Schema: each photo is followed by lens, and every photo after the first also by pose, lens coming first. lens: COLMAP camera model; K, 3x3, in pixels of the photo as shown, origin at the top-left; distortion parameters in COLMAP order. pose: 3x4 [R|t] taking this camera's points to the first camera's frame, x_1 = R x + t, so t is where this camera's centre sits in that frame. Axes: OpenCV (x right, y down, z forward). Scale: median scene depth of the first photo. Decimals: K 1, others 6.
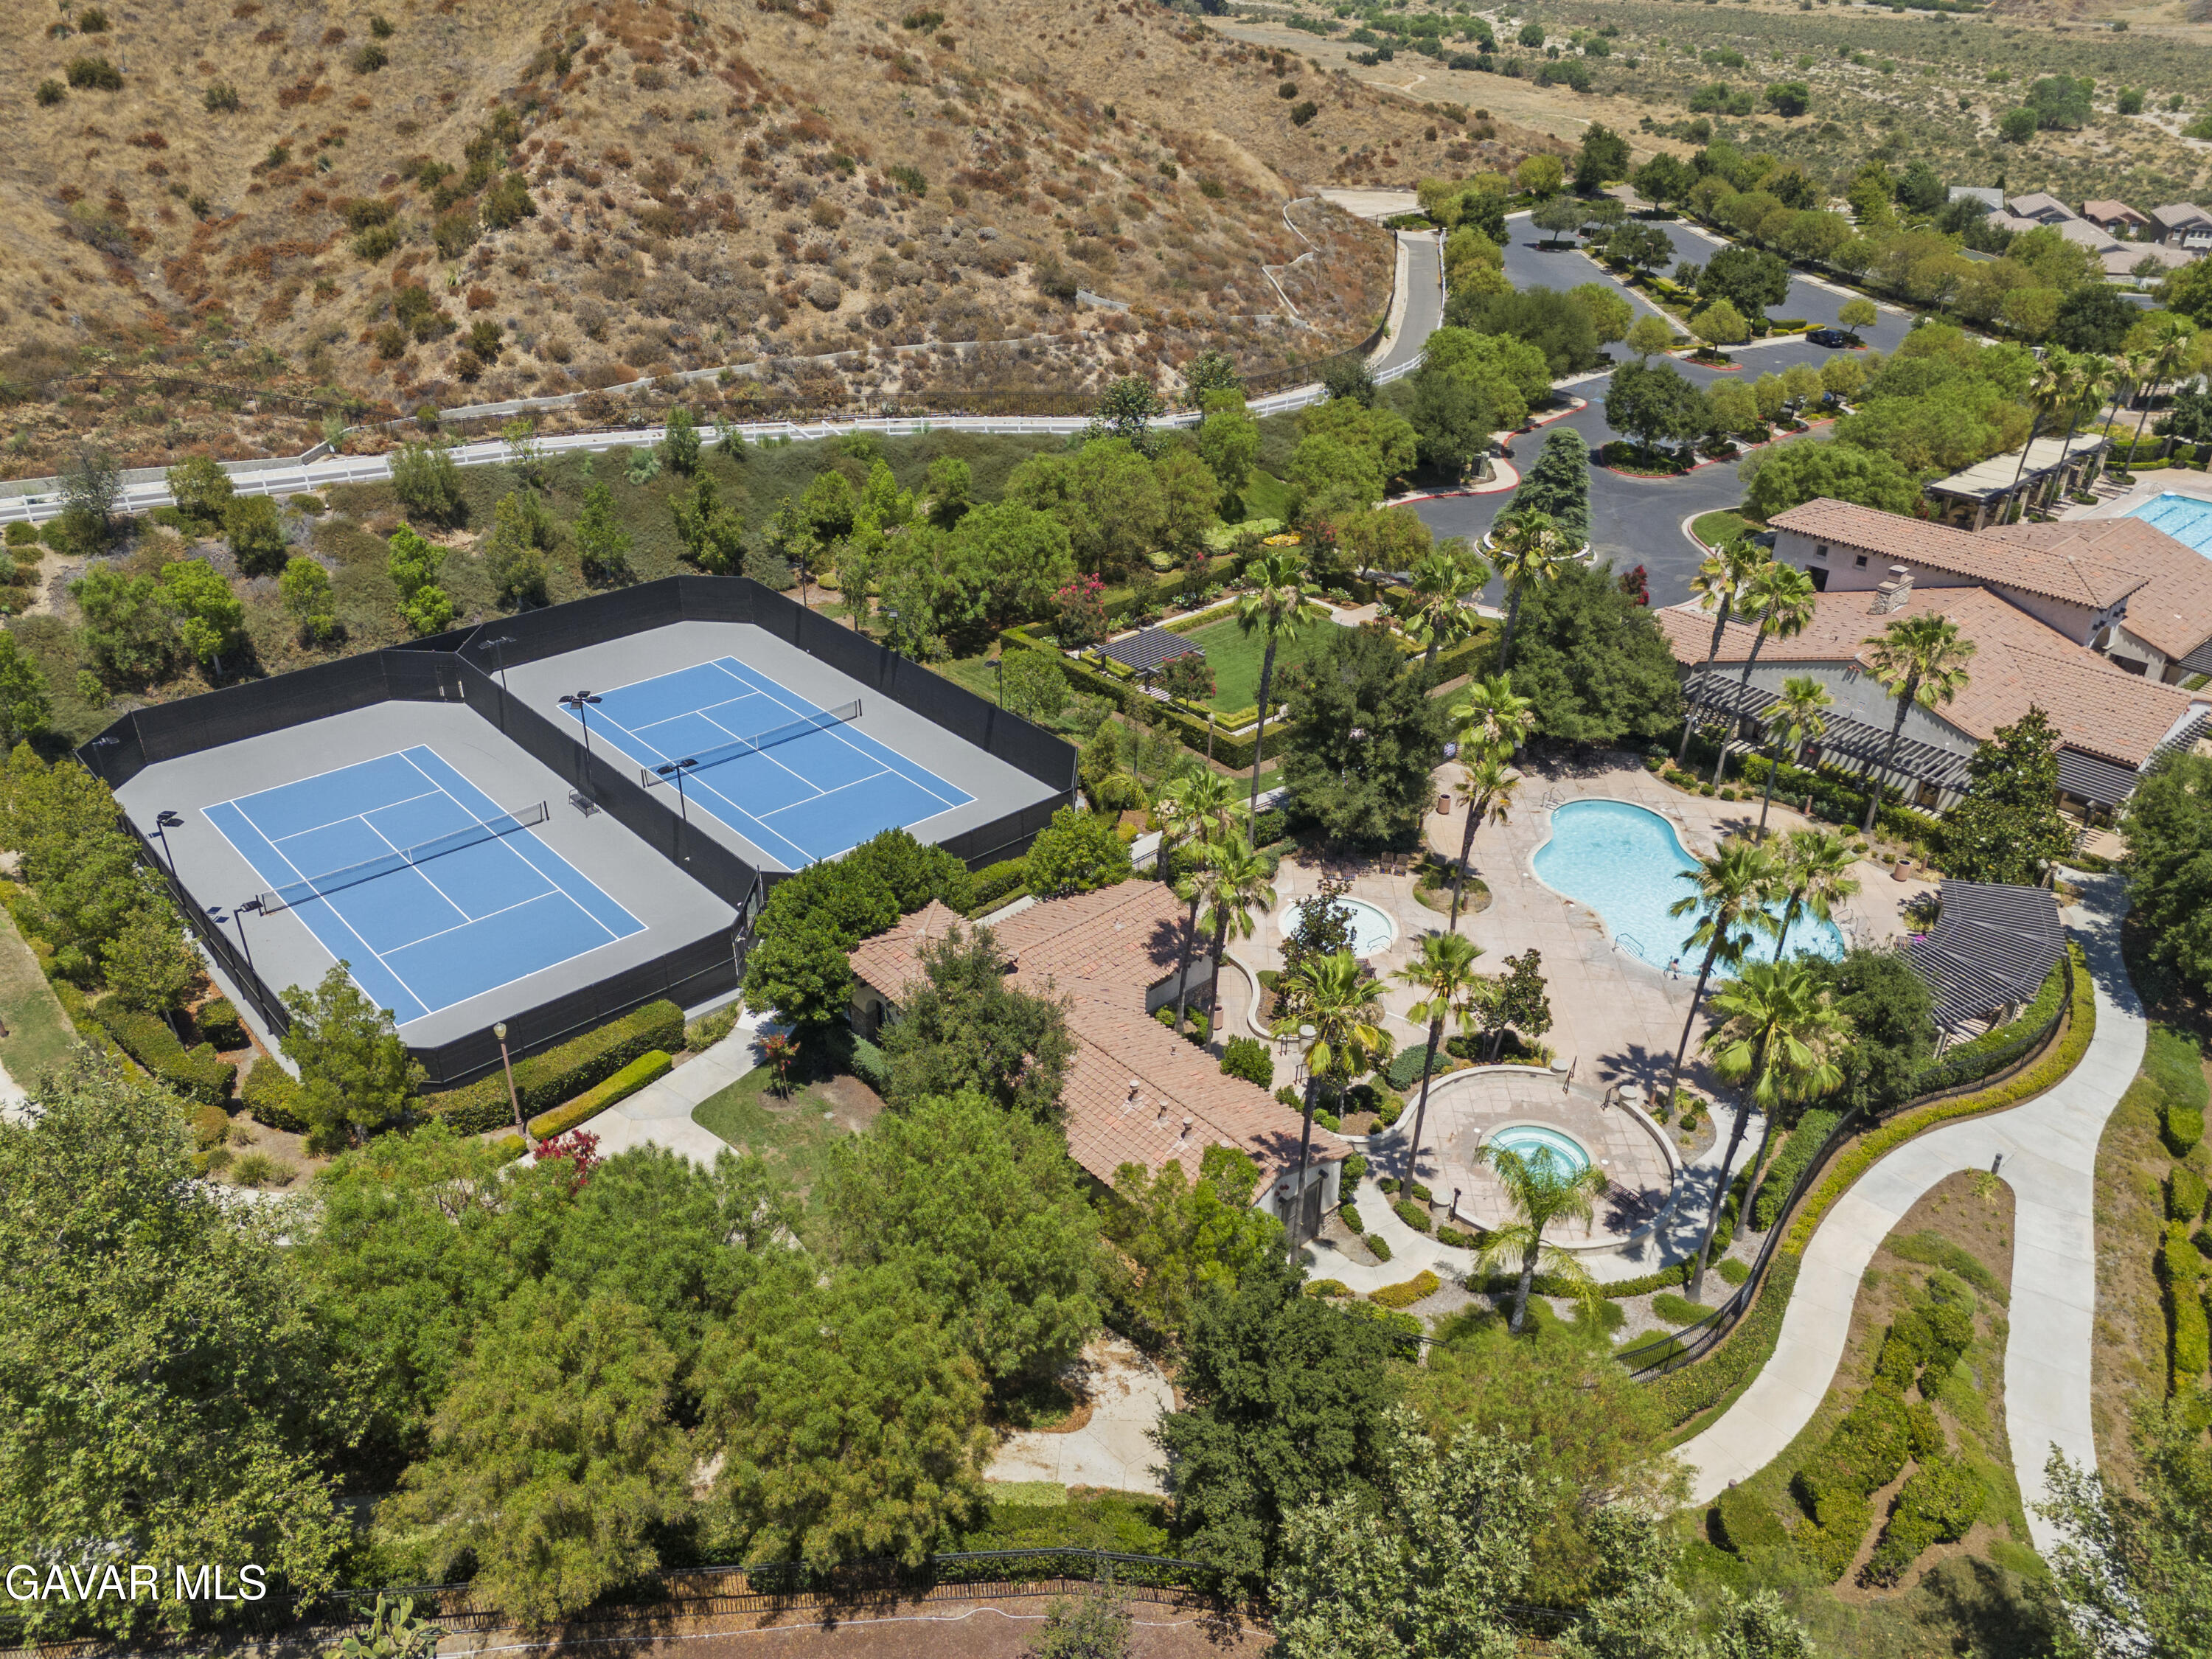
lens RADIAL K [[1645.1, 0, 1095.6], [0, 1645.1, 828.1], [0, 0, 1]] dist [0.085669, -0.080403]
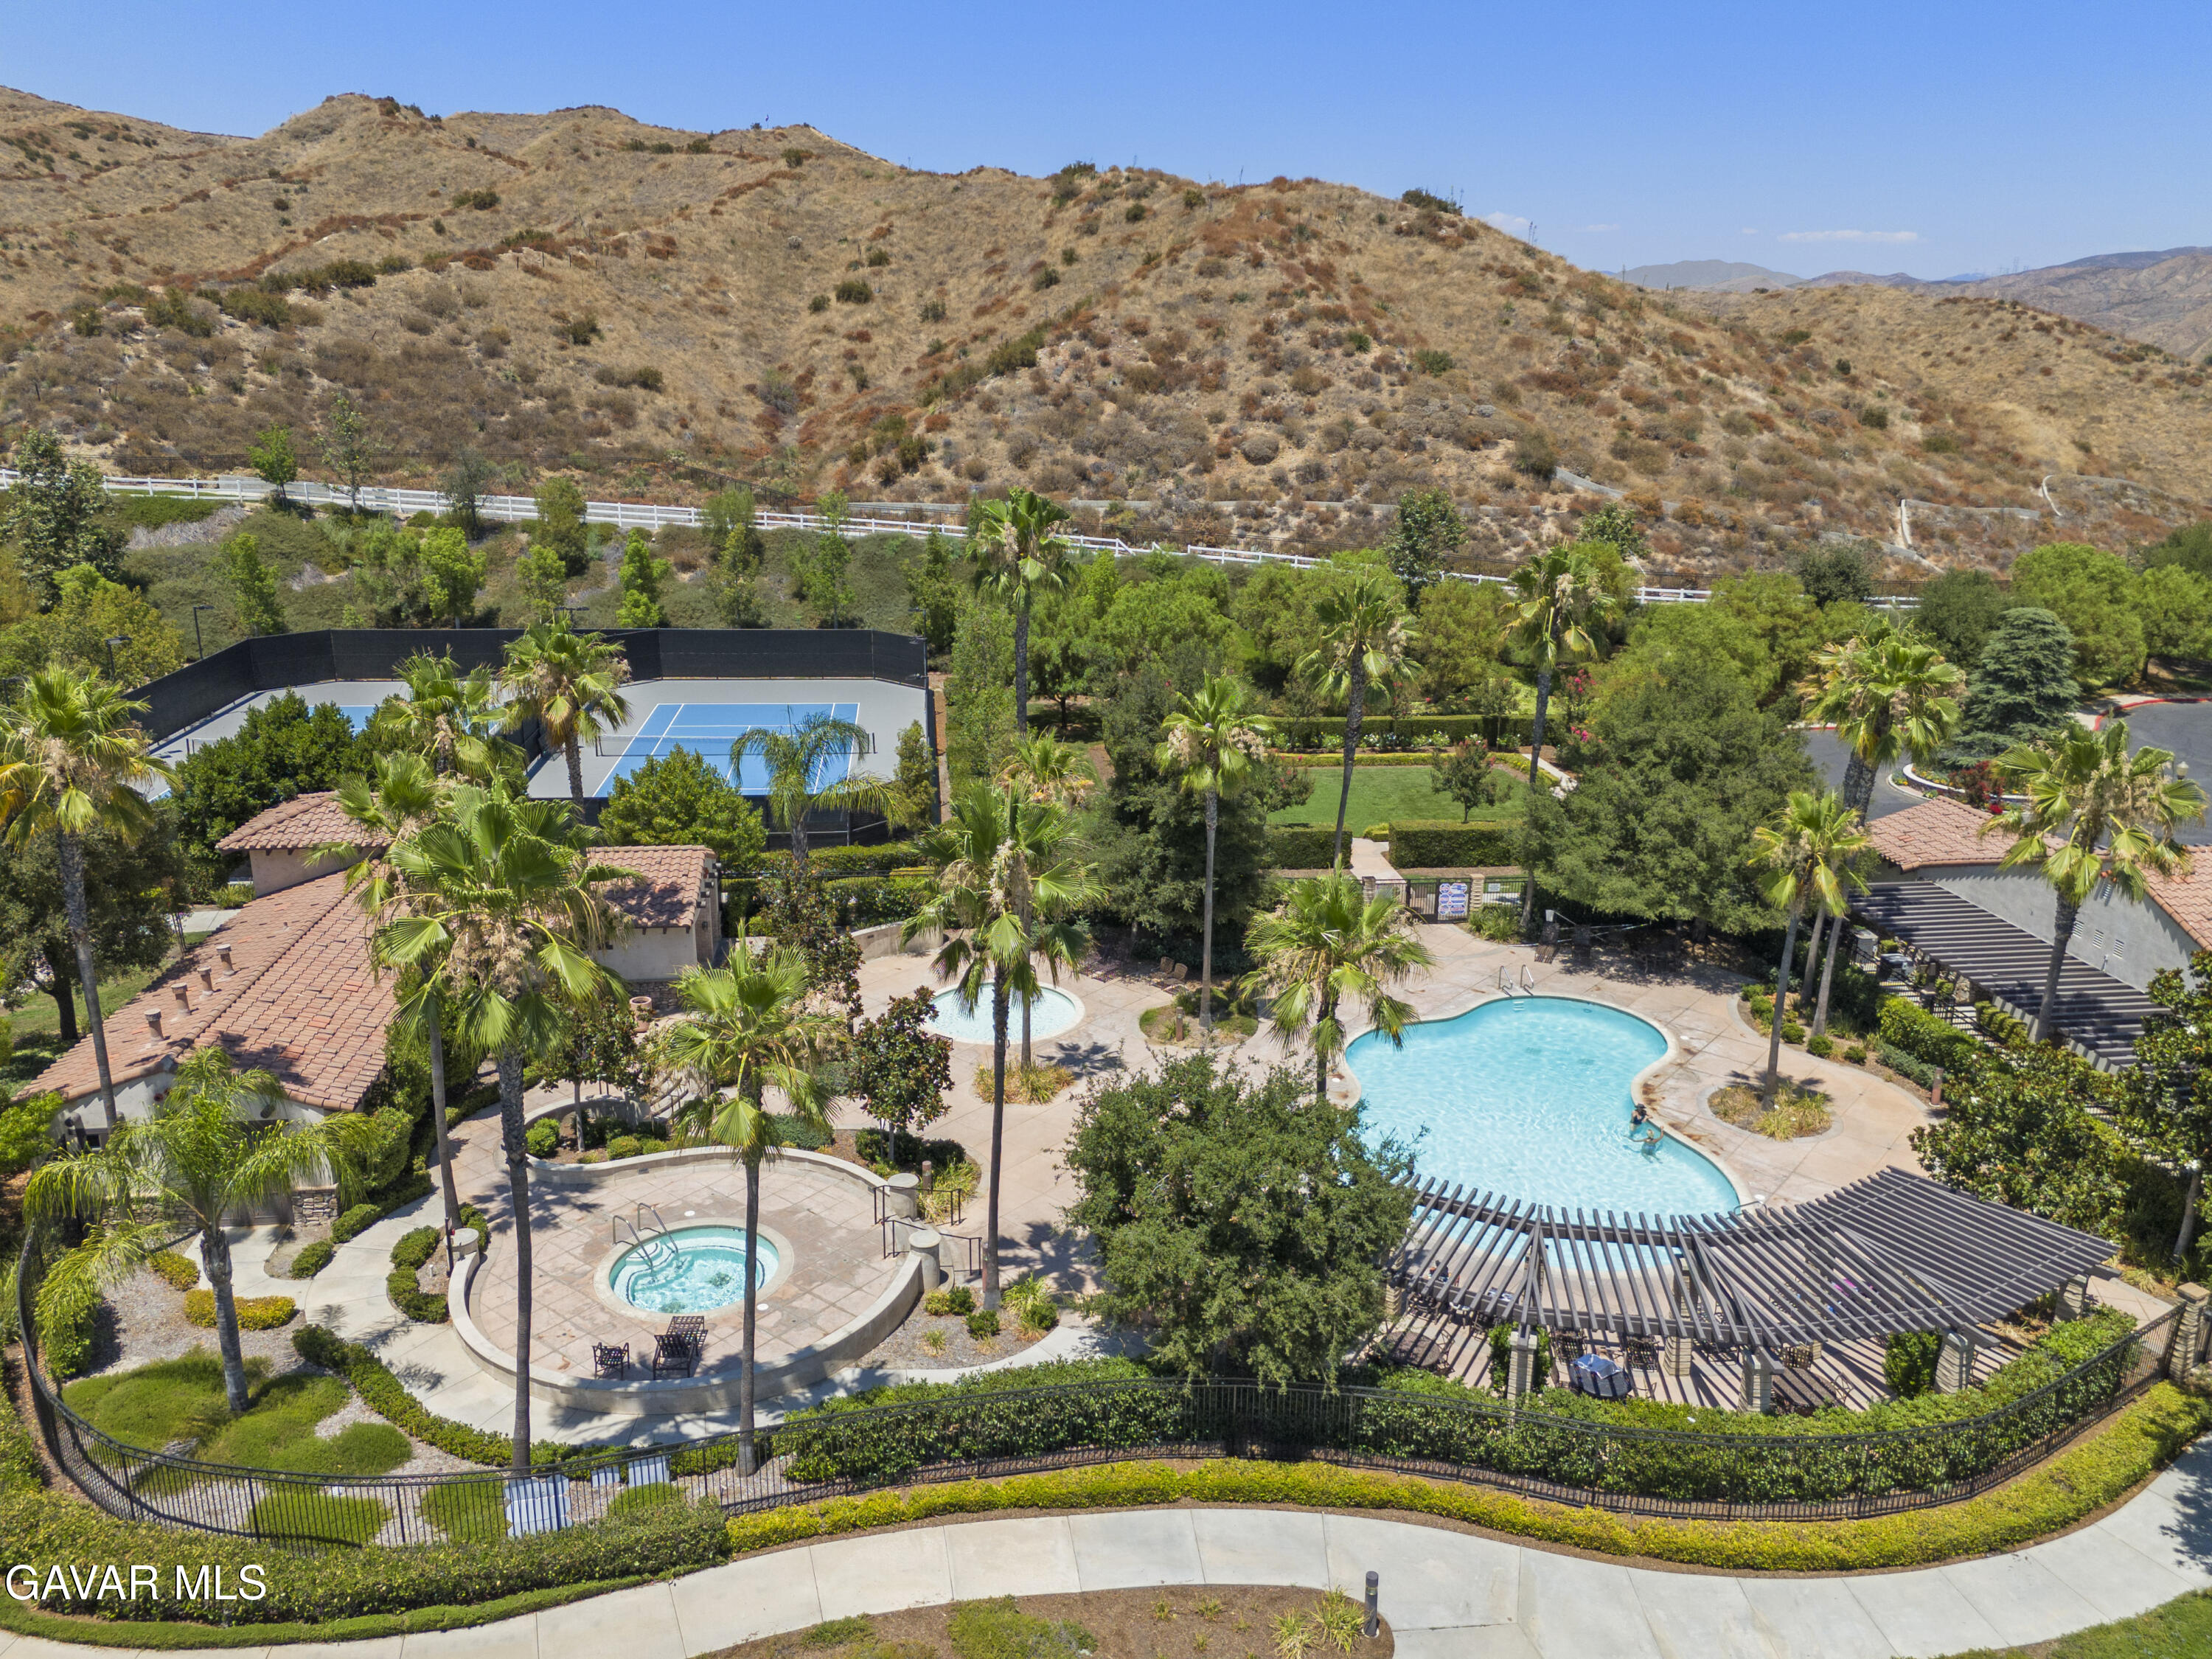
lens RADIAL K [[1645.1, 0, 1095.6], [0, 1645.1, 828.1], [0, 0, 1]] dist [0.085669, -0.080403]
pose [[0.810529, 0.167056, -0.561368, 0.310786], [-0.292271, 0.945960, -0.140488, 0.039951], [0.507563, 0.277941, 0.815554, 0.238324]]
